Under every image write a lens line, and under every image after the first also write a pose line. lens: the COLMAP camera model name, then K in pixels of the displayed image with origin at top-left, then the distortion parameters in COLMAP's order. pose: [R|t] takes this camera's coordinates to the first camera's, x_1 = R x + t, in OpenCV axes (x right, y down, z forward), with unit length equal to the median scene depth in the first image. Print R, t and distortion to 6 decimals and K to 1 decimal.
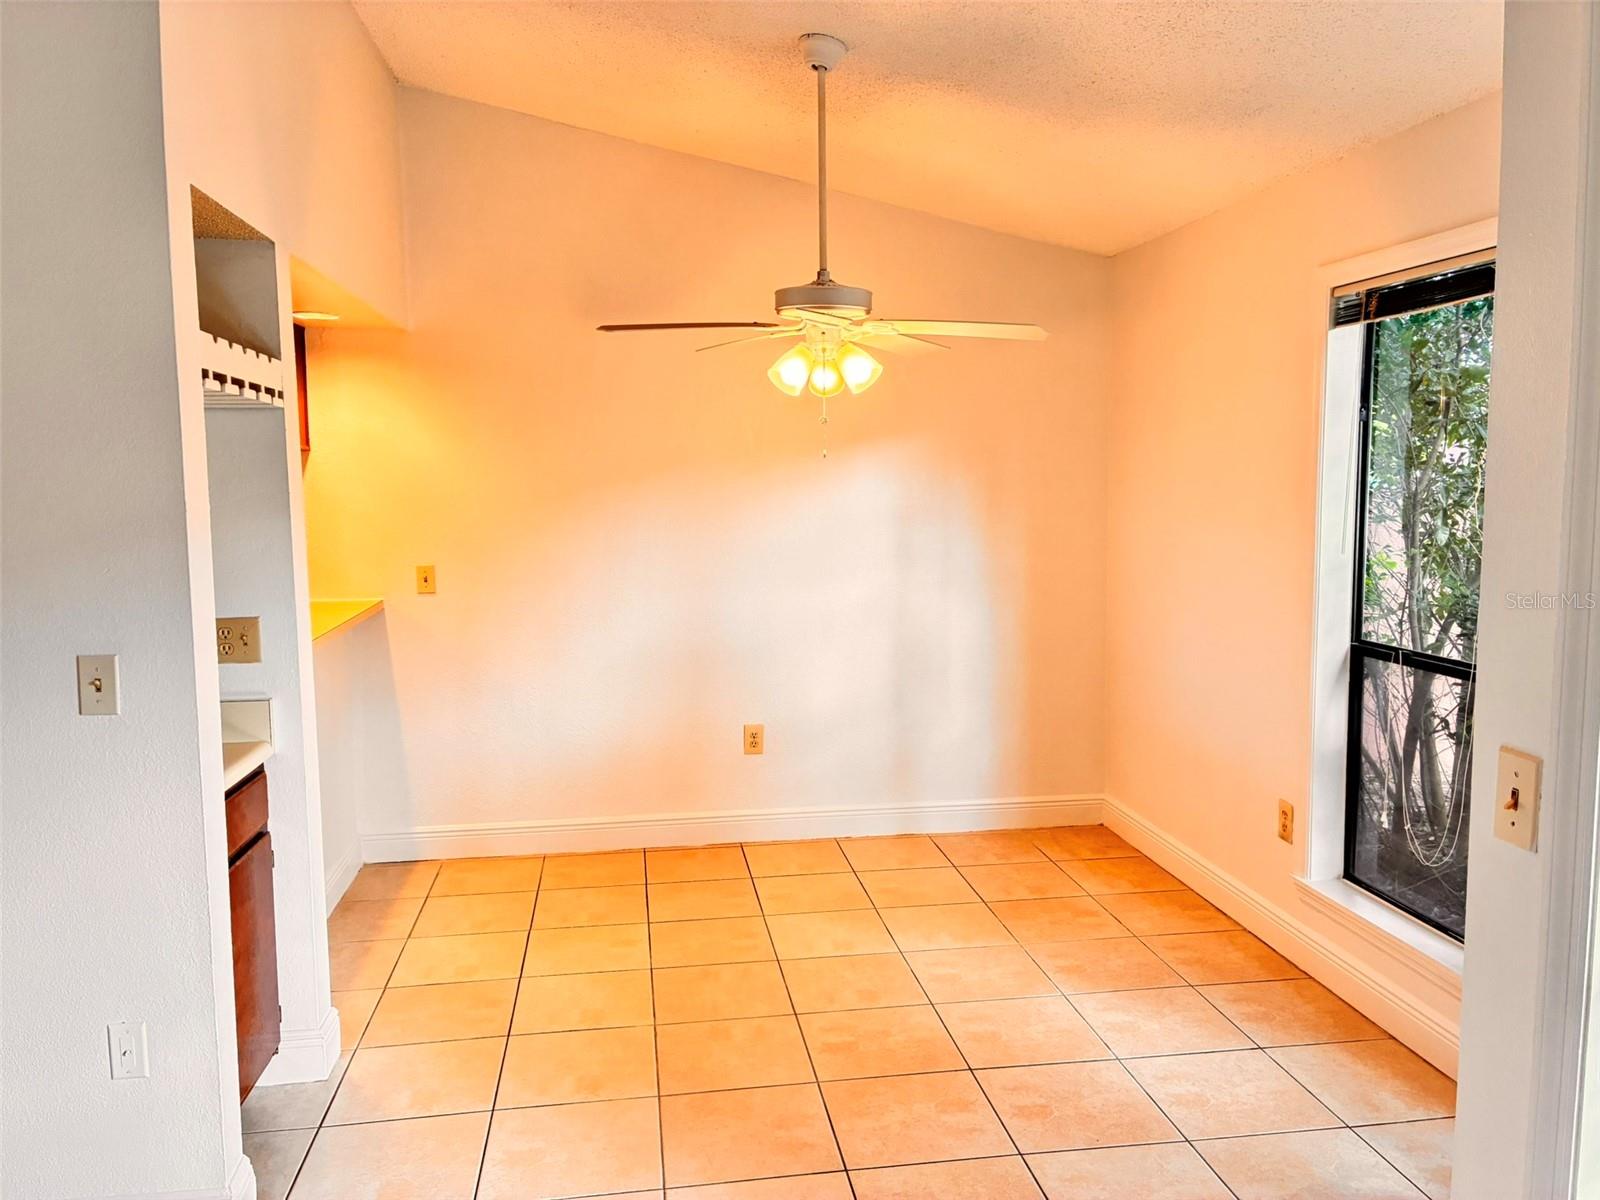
lens RADIAL K [[1211.5, 0, 803.2], [0, 1211.5, 596.3], [0, 0, 1]] dist [0.035090, -0.044644]
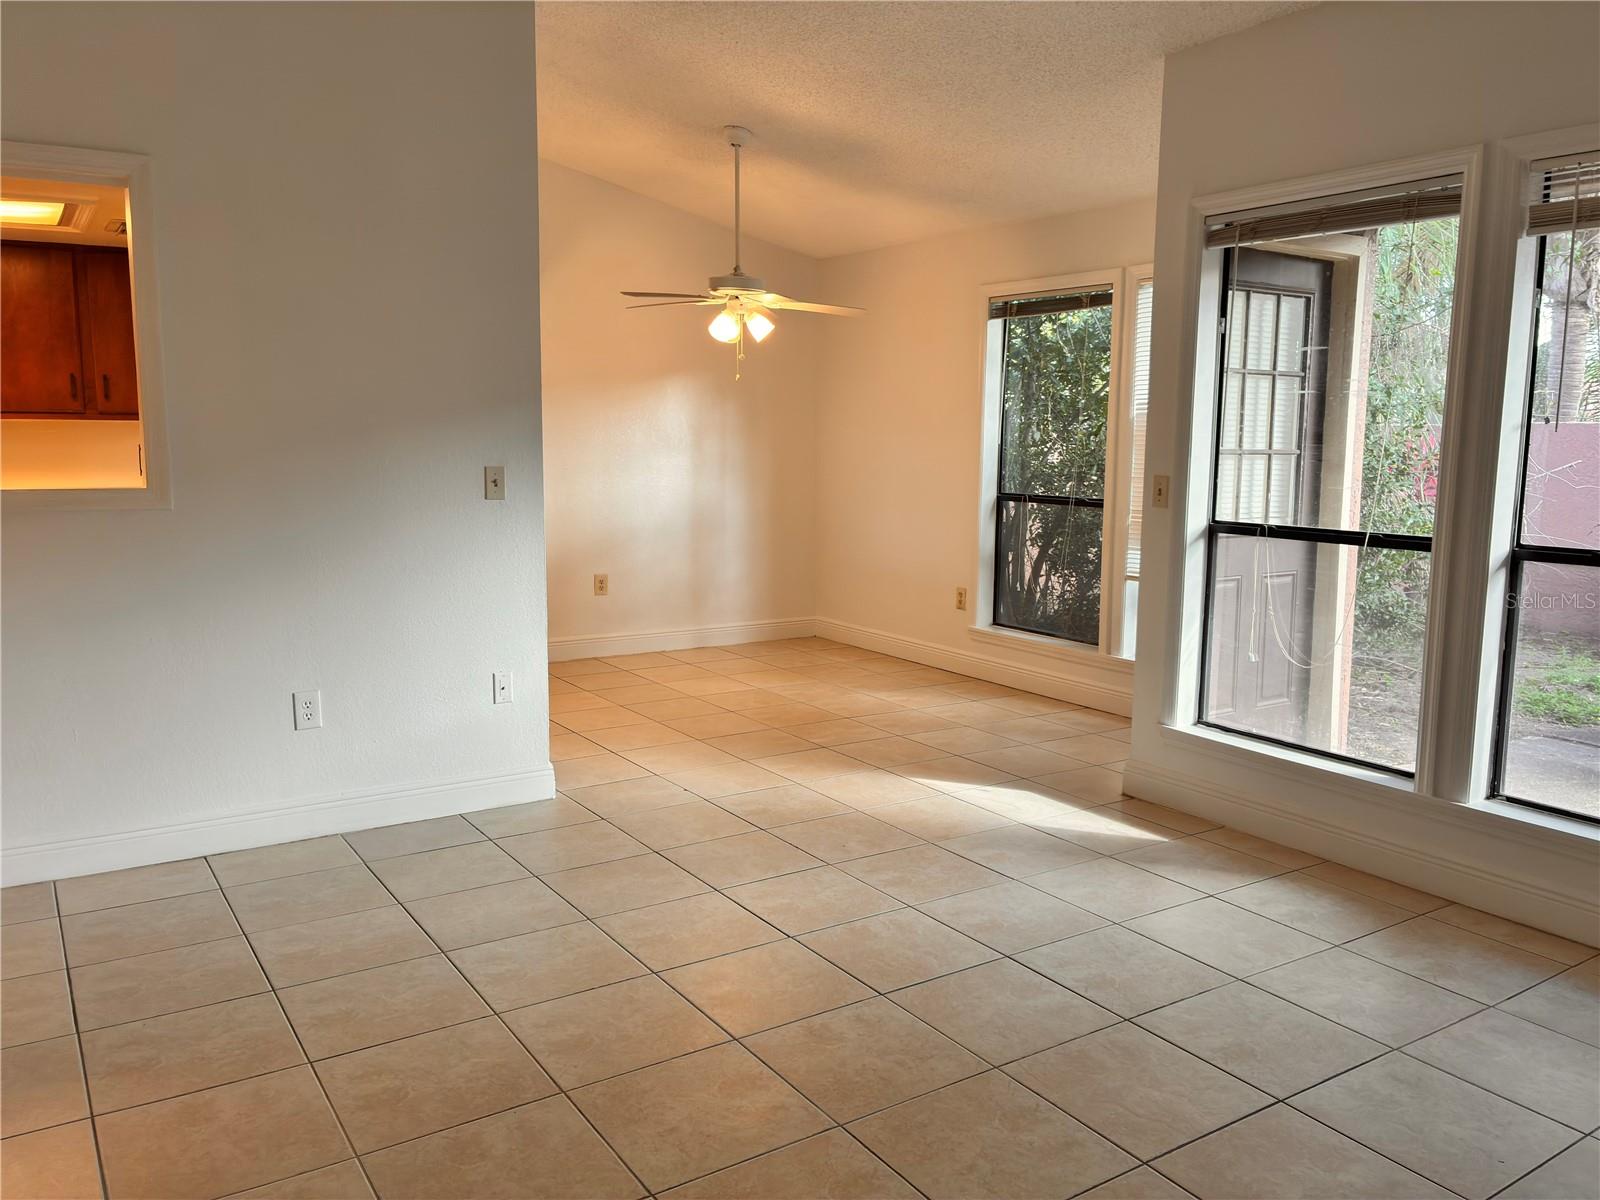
lens RADIAL K [[1211.5, 0, 803.8], [0, 1211.5, 590.3], [0, 0, 1]] dist [0.035090, -0.044644]
pose [[0.907545, -0.036072, 0.418404, -0.616166], [0.024378, 0.999149, 0.033263, 0.123004], [-0.419248, -0.019988, 0.907652, -0.564491]]
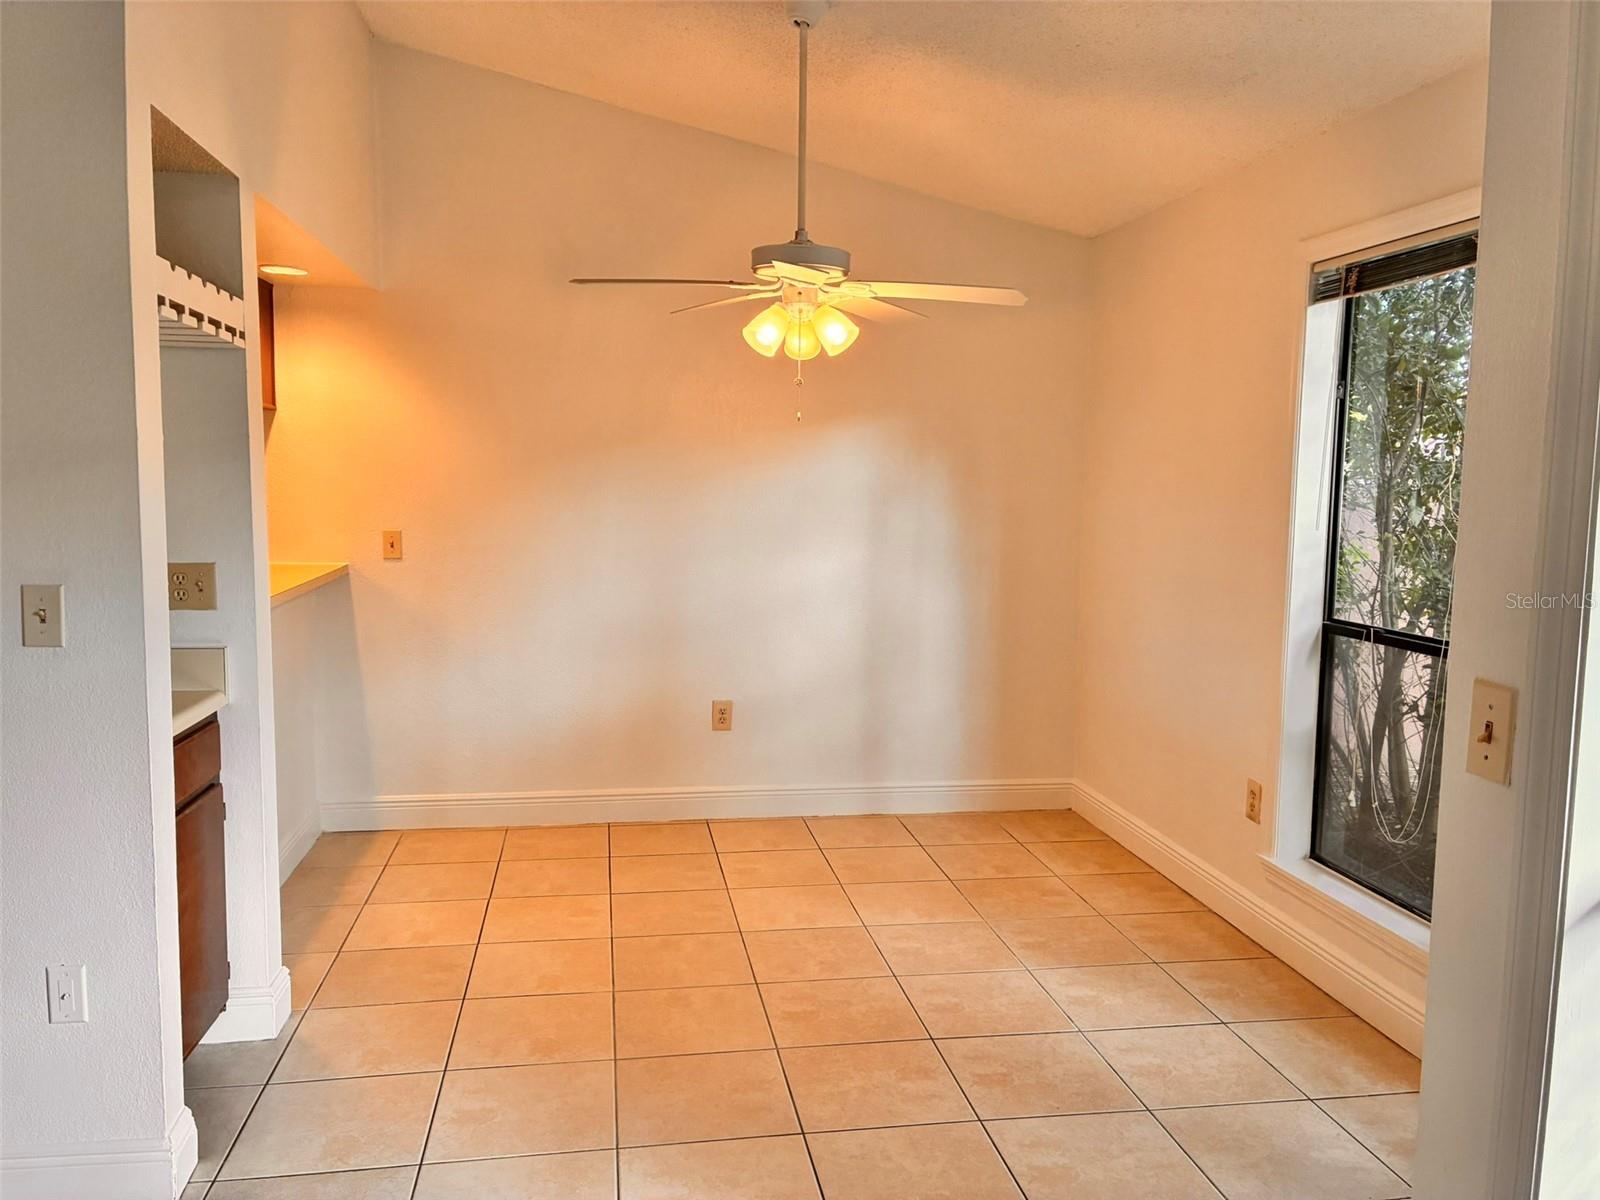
lens RADIAL K [[1211.5, 0, 798.8], [0, 1211.5, 599.5], [0, 0, 1]] dist [0.035090, -0.044644]
pose [[0.999618, 0.021931, 0.016812, 0.004522], [-0.021962, 0.999757, 0.001661, 0.029702], [-0.016771, -0.002029, 0.999857, 0.012942]]
